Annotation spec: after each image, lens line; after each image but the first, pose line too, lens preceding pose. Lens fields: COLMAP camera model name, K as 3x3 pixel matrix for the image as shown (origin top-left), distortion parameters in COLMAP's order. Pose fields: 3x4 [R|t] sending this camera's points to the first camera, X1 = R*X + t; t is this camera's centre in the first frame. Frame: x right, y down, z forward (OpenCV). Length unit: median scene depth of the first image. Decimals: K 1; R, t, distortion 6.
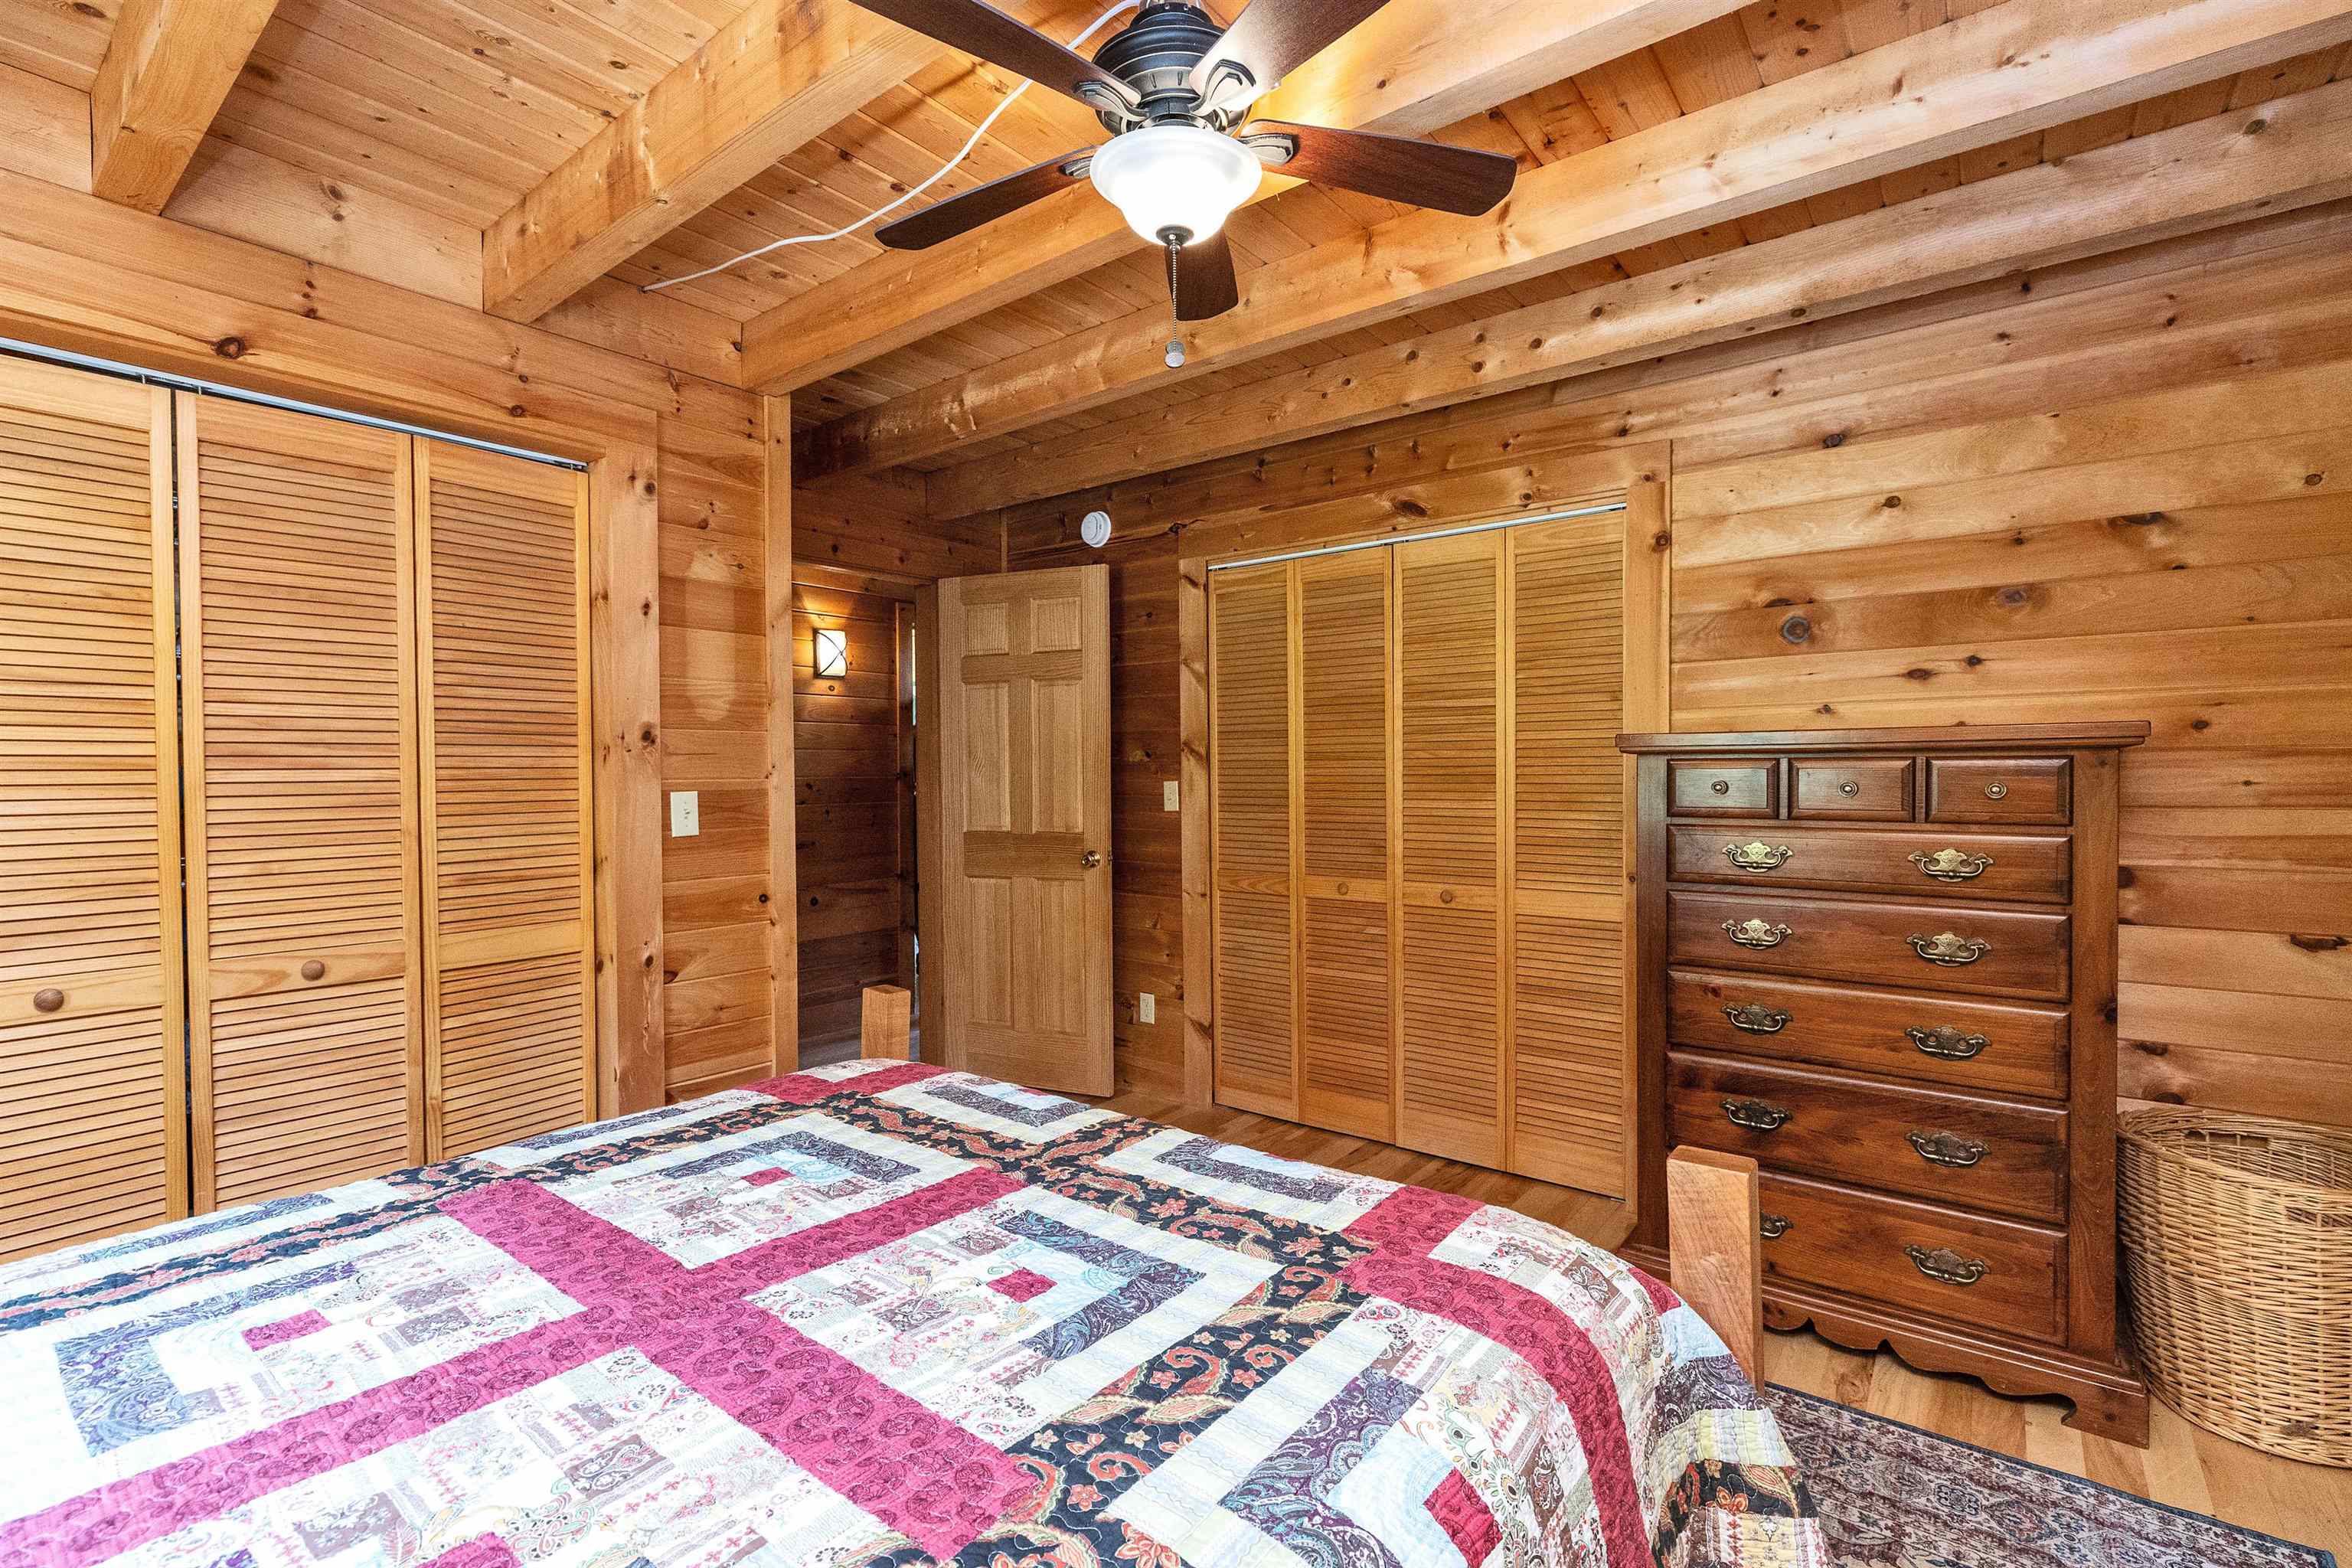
lens RADIAL K [[1046.7, 0, 1176.2], [0, 1046.7, 786.3], [0, 0, 1]] dist [-0.002226, 0.001067]
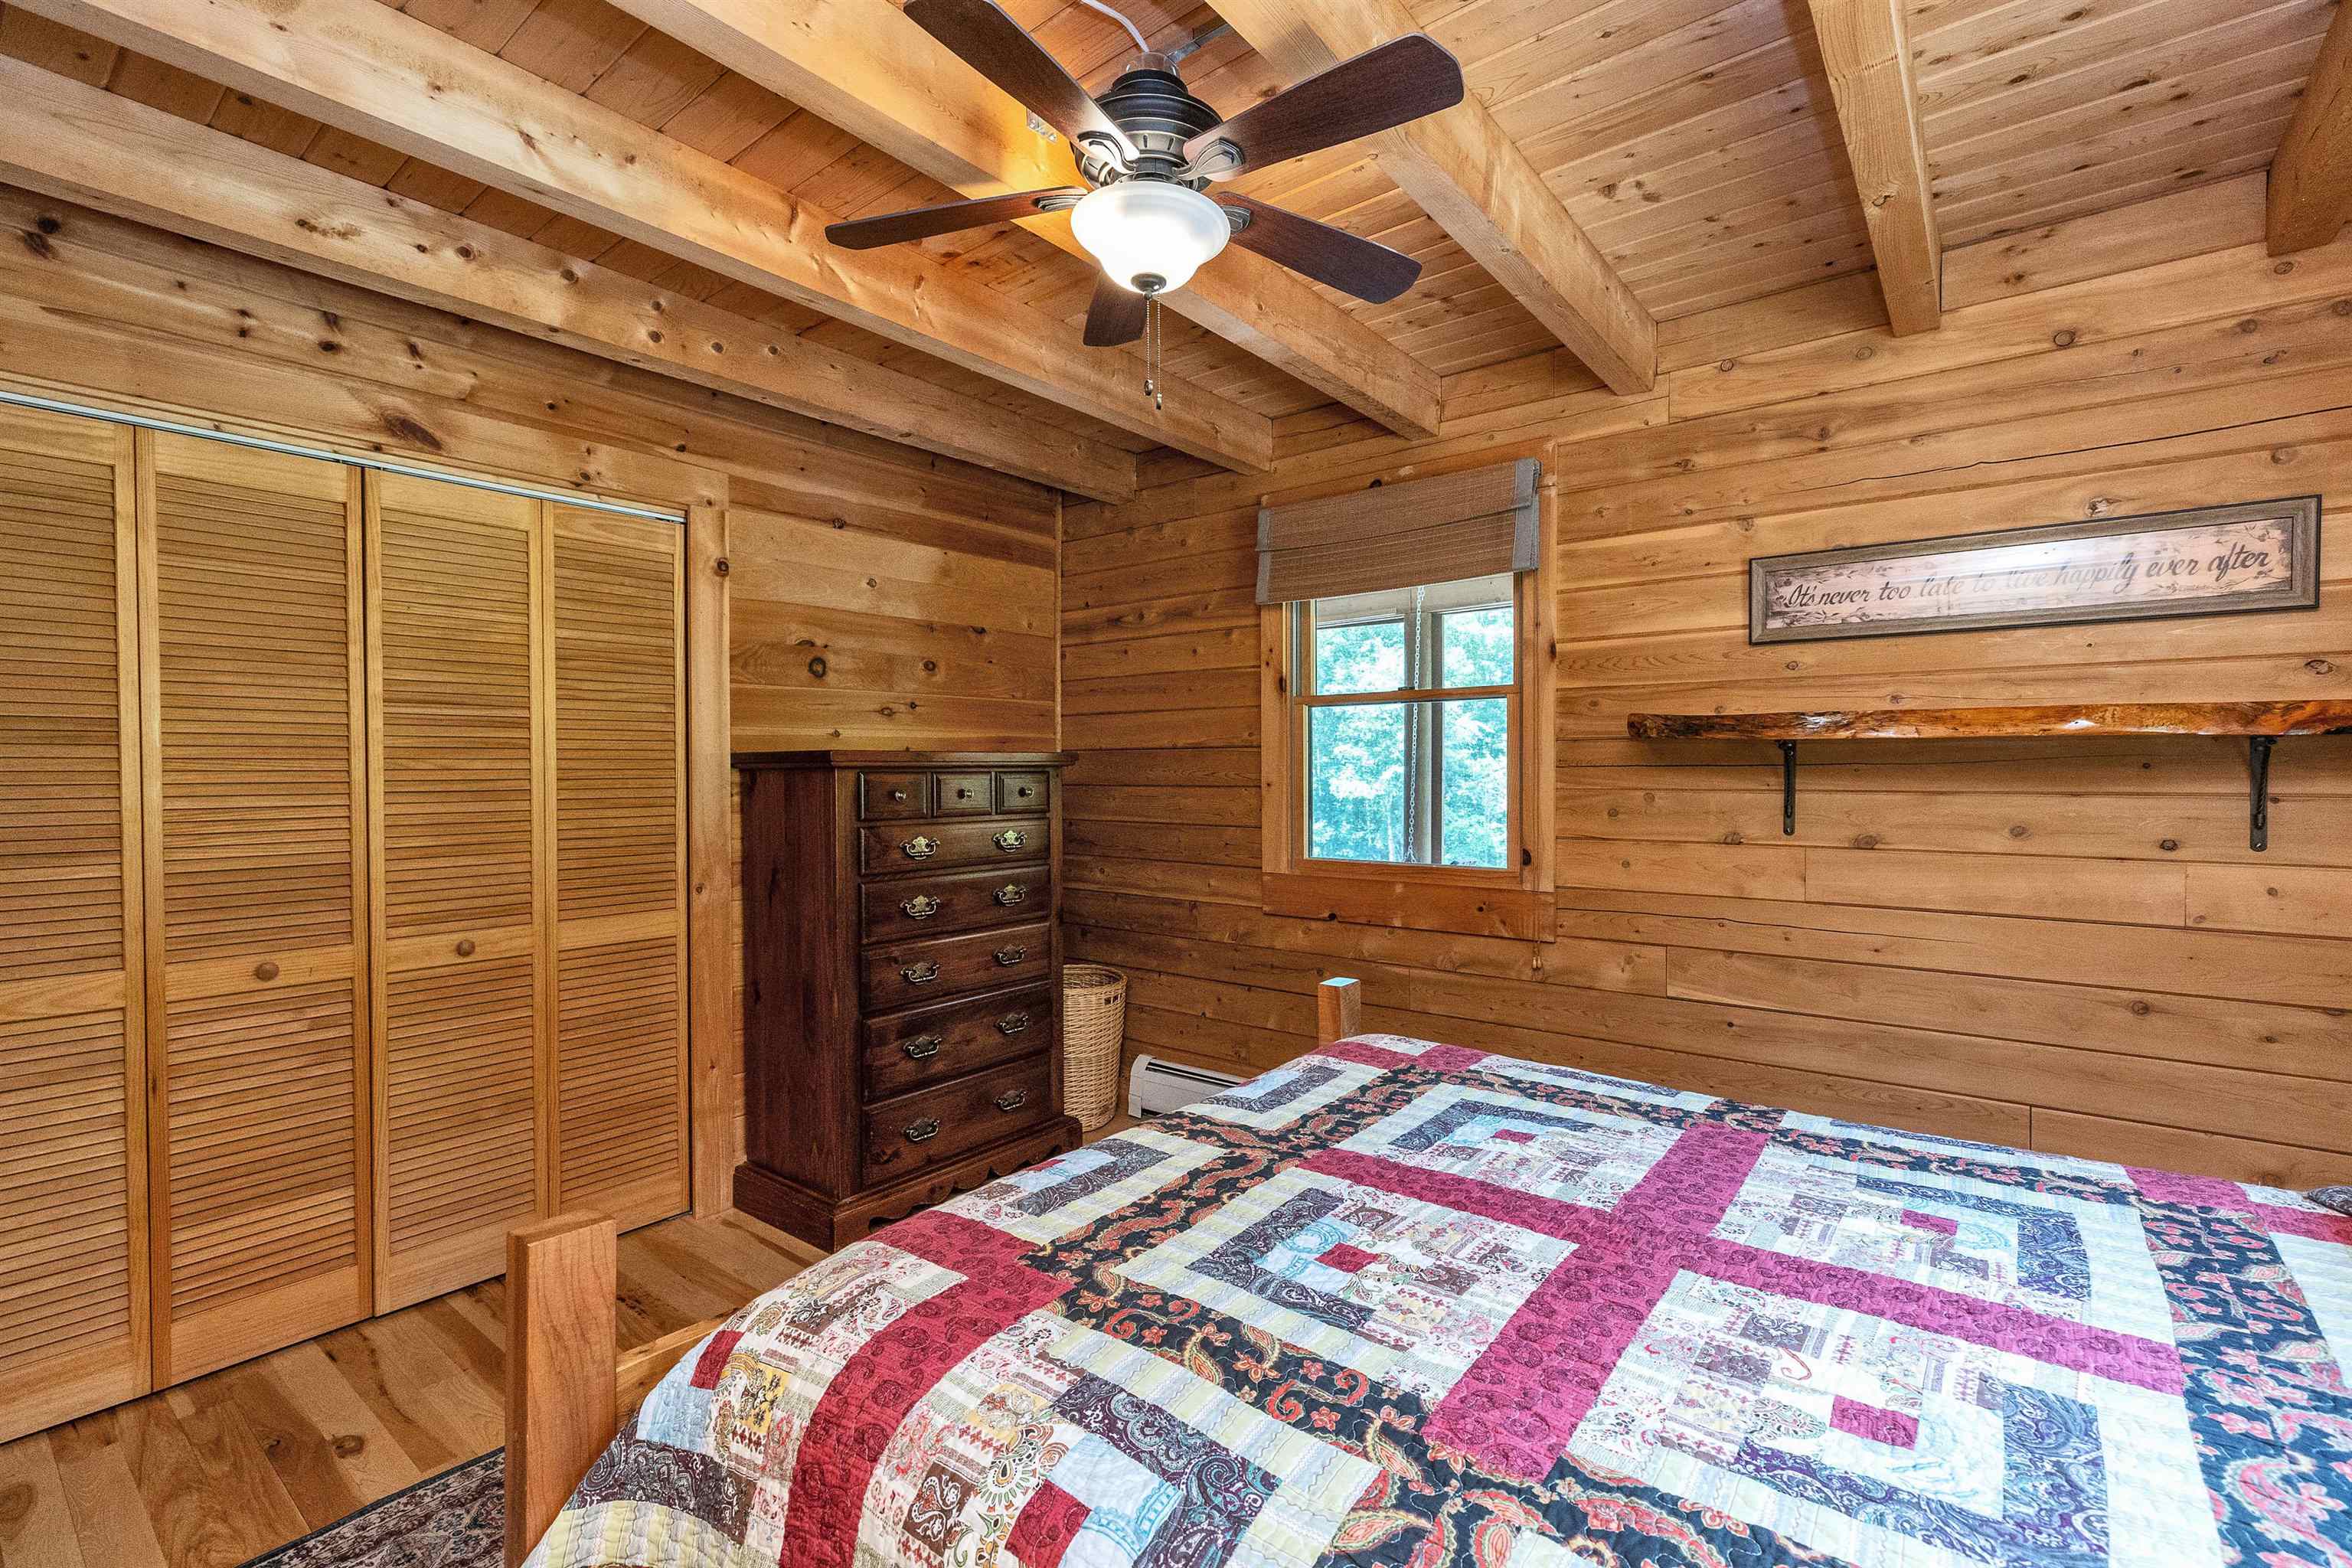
lens RADIAL K [[1046.7, 0, 1176.0], [0, 1046.7, 778.1], [0, 0, 1]] dist [-0.002226, 0.001067]
pose [[0.019601, -0.001906, 0.999806, -1.238605], [0.024907, 0.999689, 0.001418, -0.021368], [-0.999498, 0.024874, 0.019642, 1.109376]]
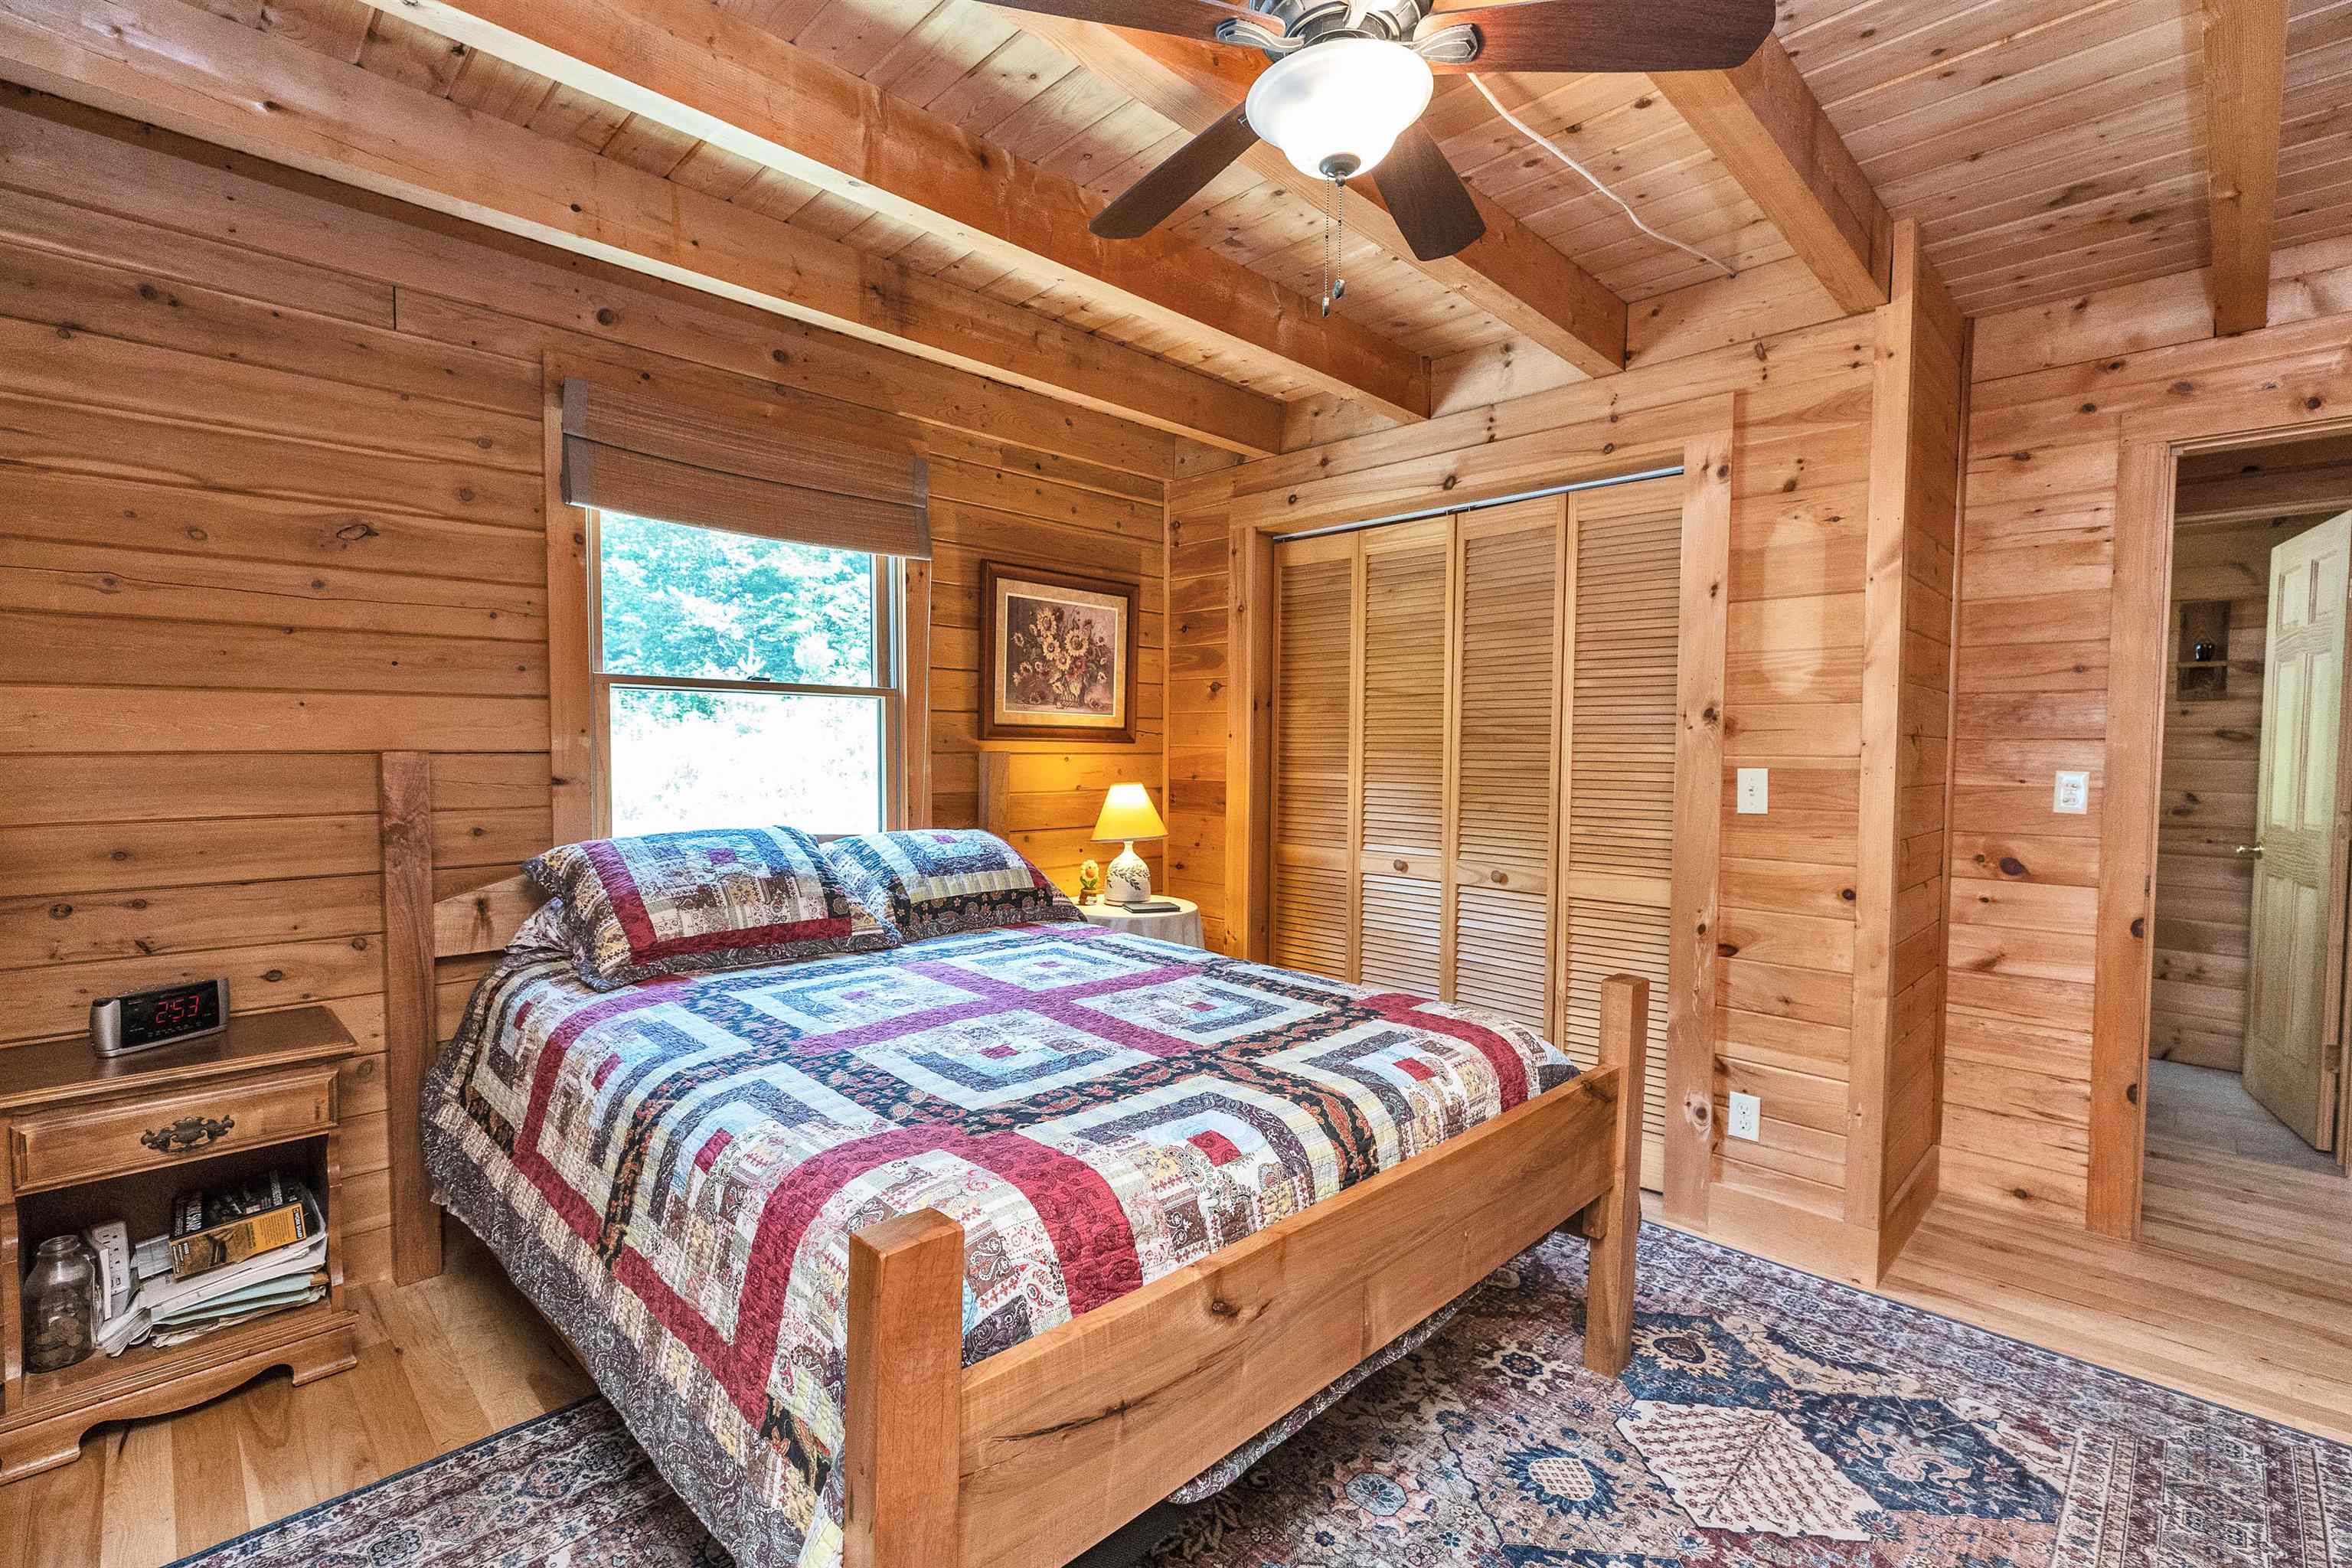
lens RADIAL K [[1046.7, 0, 1183.4], [0, 1046.7, 785.4], [0, 0, 1]] dist [-0.002226, 0.001067]
pose [[-0.120716, 0.039299, -0.991909, 1.108804], [-0.026951, 0.998718, 0.042849, -0.013191], [0.992321, 0.031905, -0.119502, 1.143689]]
